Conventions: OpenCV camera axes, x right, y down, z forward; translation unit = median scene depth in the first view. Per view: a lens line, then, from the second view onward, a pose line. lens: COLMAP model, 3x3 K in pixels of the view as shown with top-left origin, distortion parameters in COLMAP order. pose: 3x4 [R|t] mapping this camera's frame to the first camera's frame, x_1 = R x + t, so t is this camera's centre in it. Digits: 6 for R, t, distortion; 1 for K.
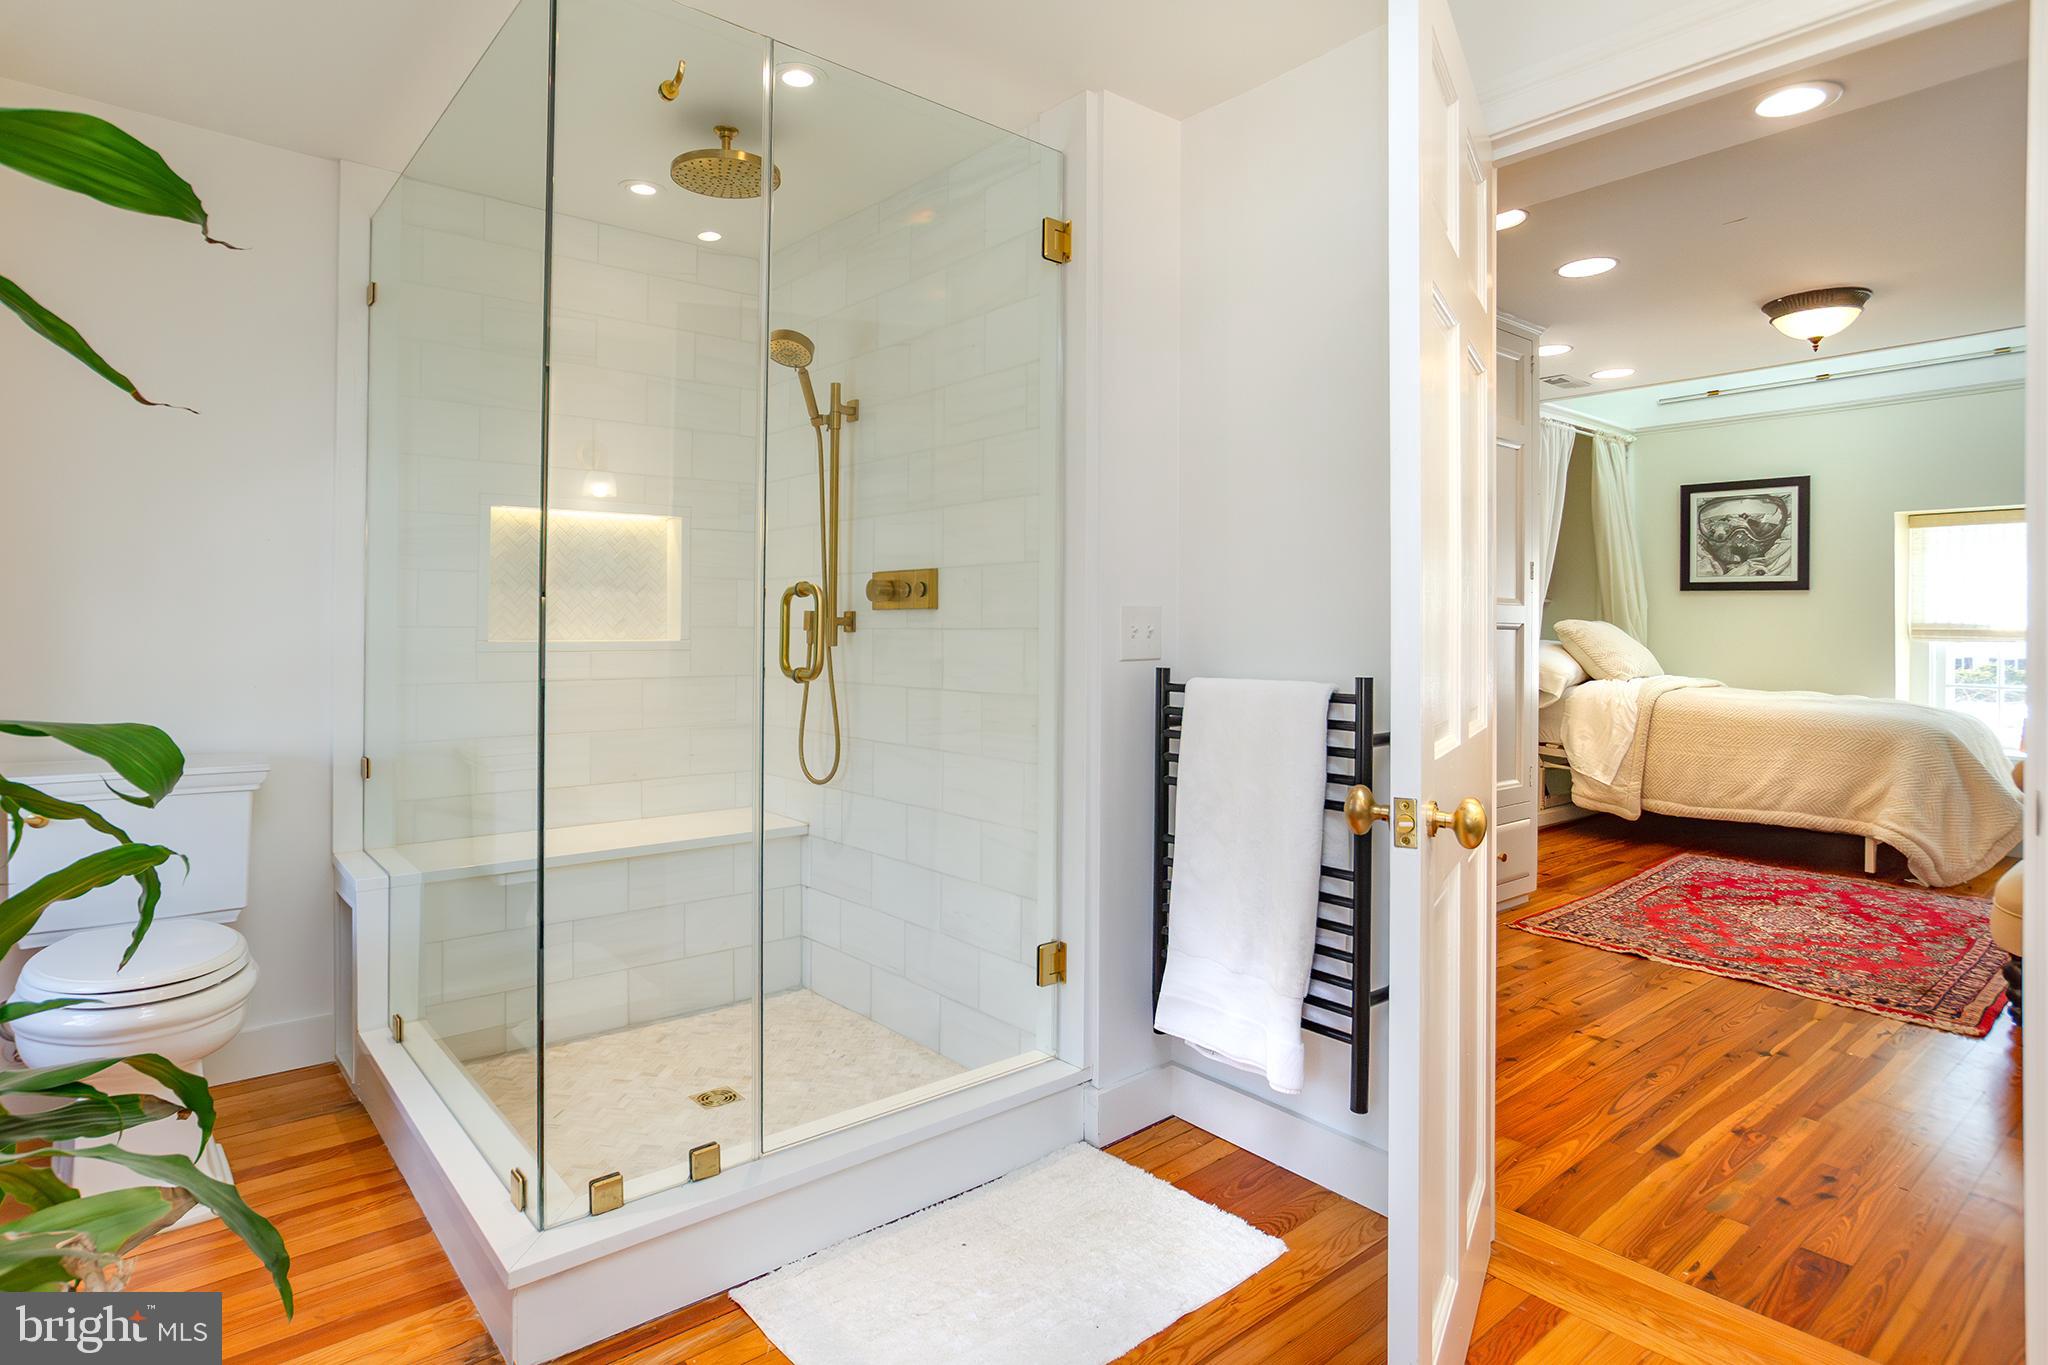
lens RADIAL K [[1088.4, 0, 980.0], [0, 1088.4, 621.8], [0, 0, 1]] dist [-0.020049, 0.018362]
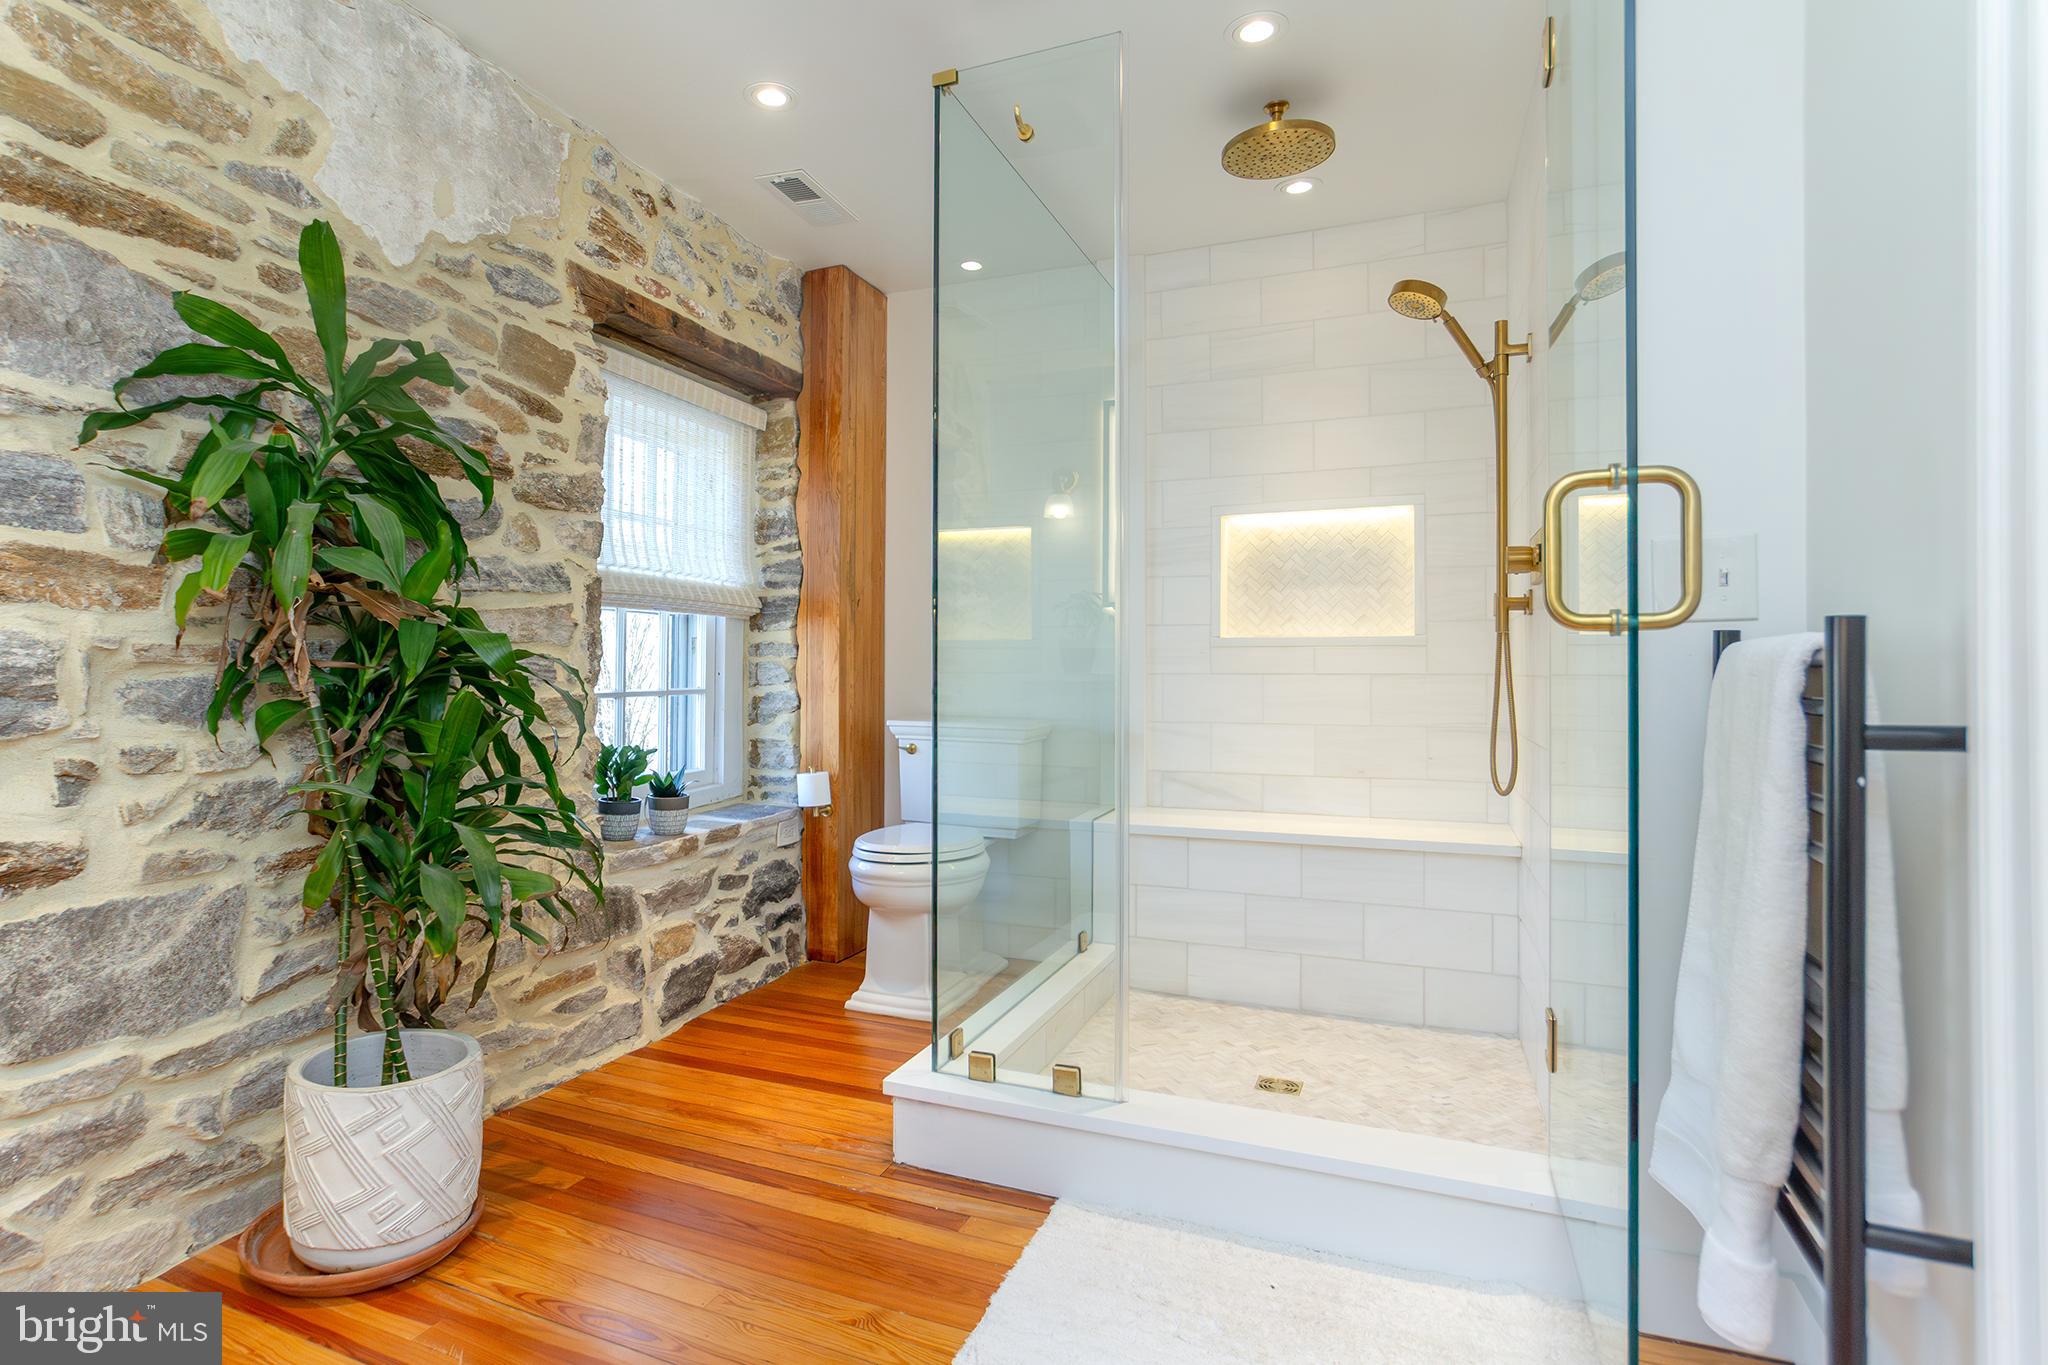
lens RADIAL K [[1077.3, 0, 953.1], [0, 1077.3, 655.8], [0, 0, 1]] dist [-0.033179, 0.019379]
pose [[0.455577, -0.011659, -0.890120, 0.414901], [0.005620, 0.999932, -0.010220, 0.047488], [0.890179, -0.000347, 0.455612, 0.247039]]
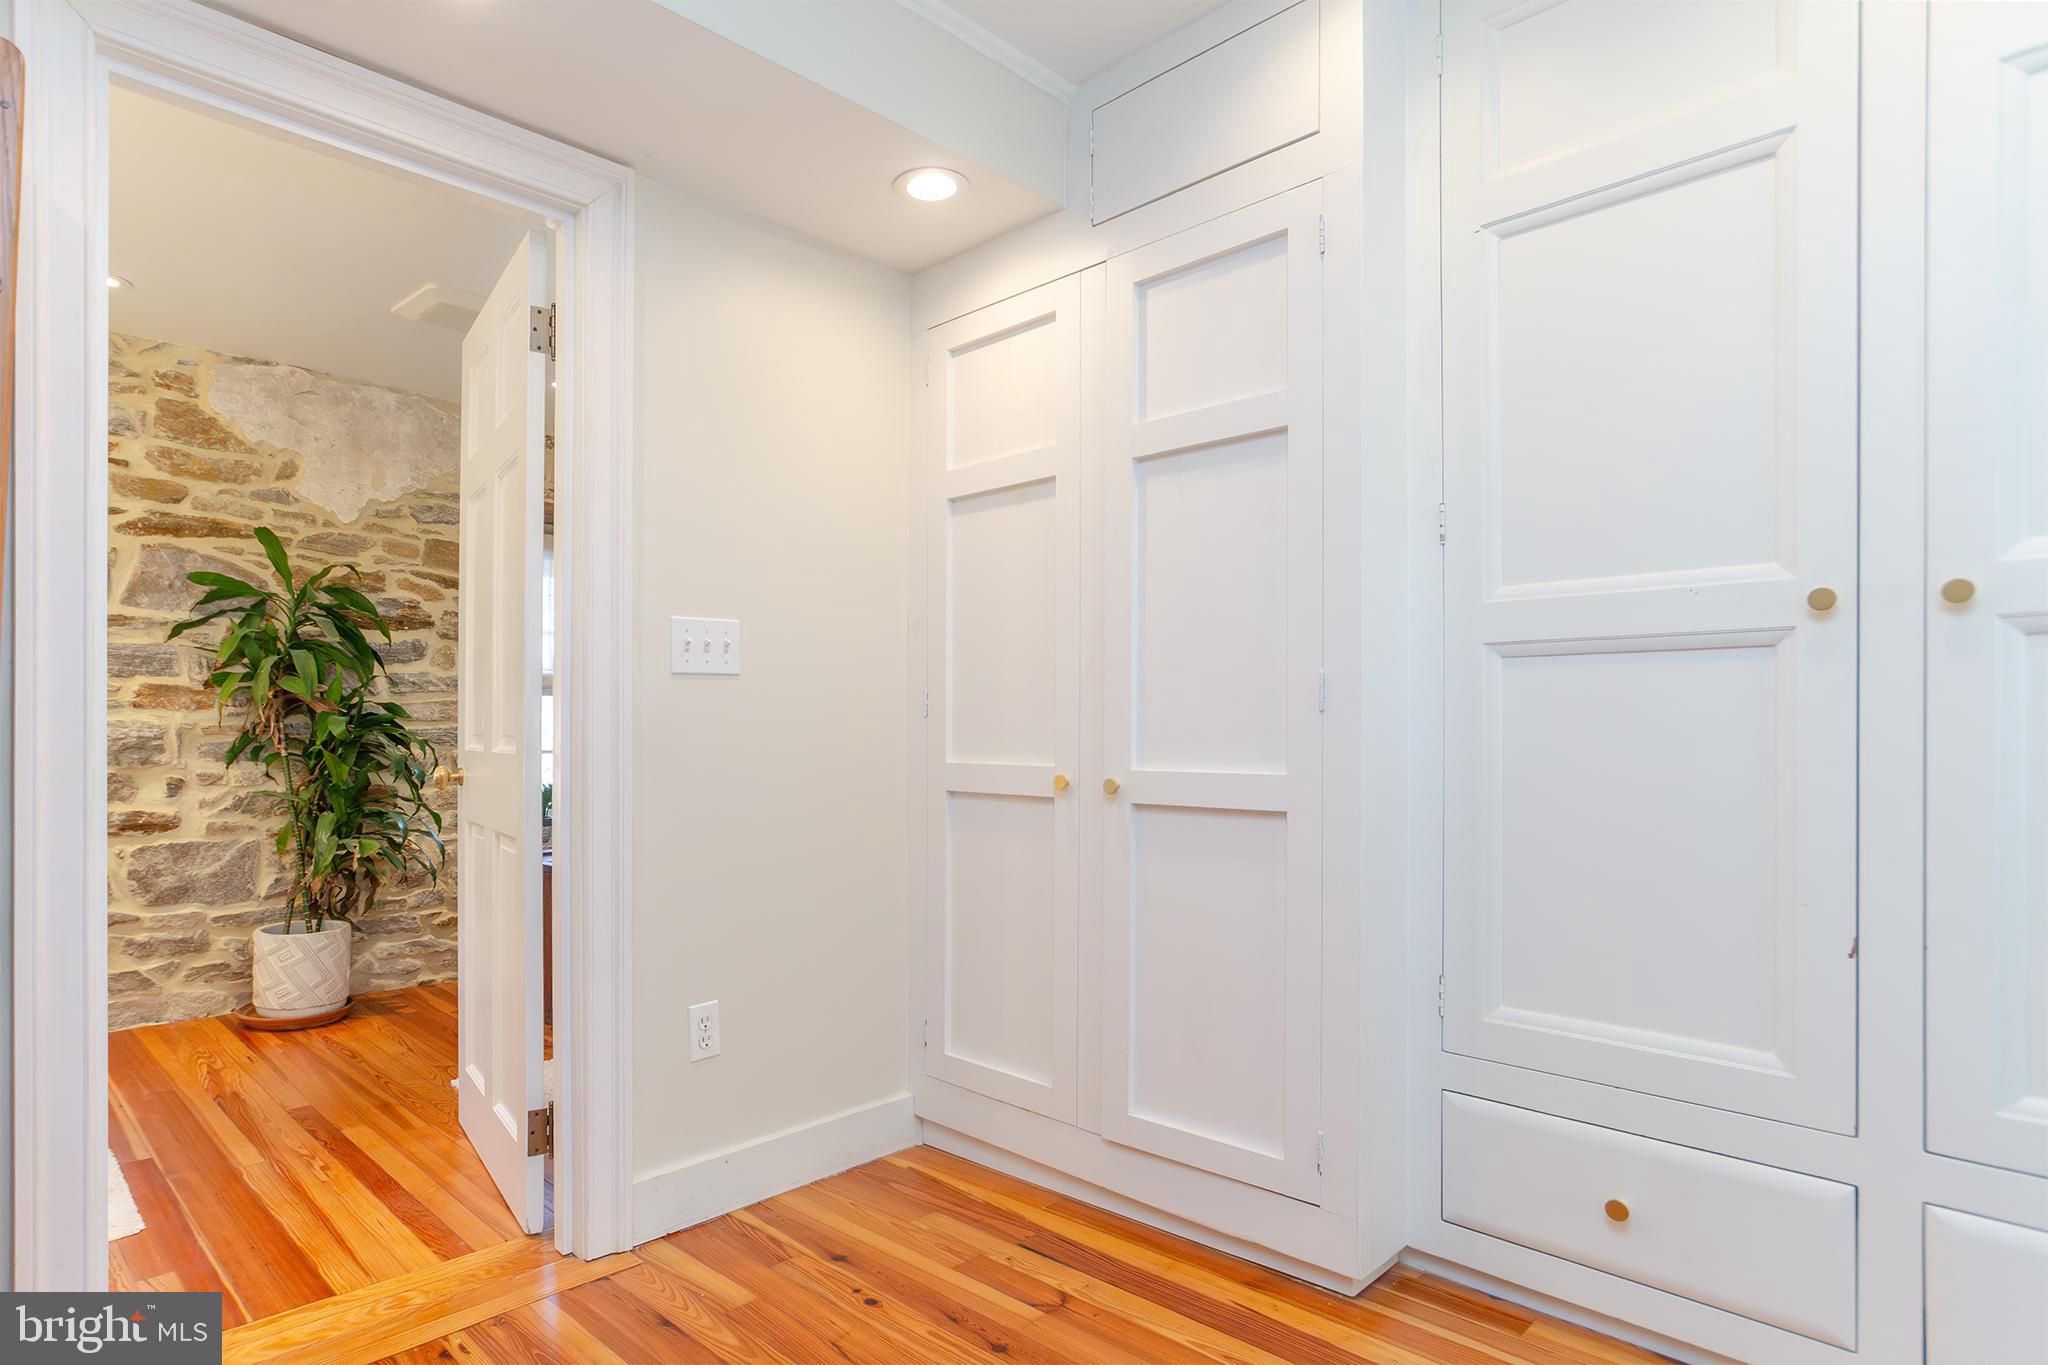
lens RADIAL K [[1097.6, 0, 894.8], [0, 1097.6, 725.3], [0, 0, 1]] dist [-0.037299, 0.029616]
pose [[0.065404, -0.004829, -0.997847, 1.010579], [0.007069, 0.999965, -0.004376, 0.043827], [0.997834, -0.006767, 0.065436, 0.822029]]
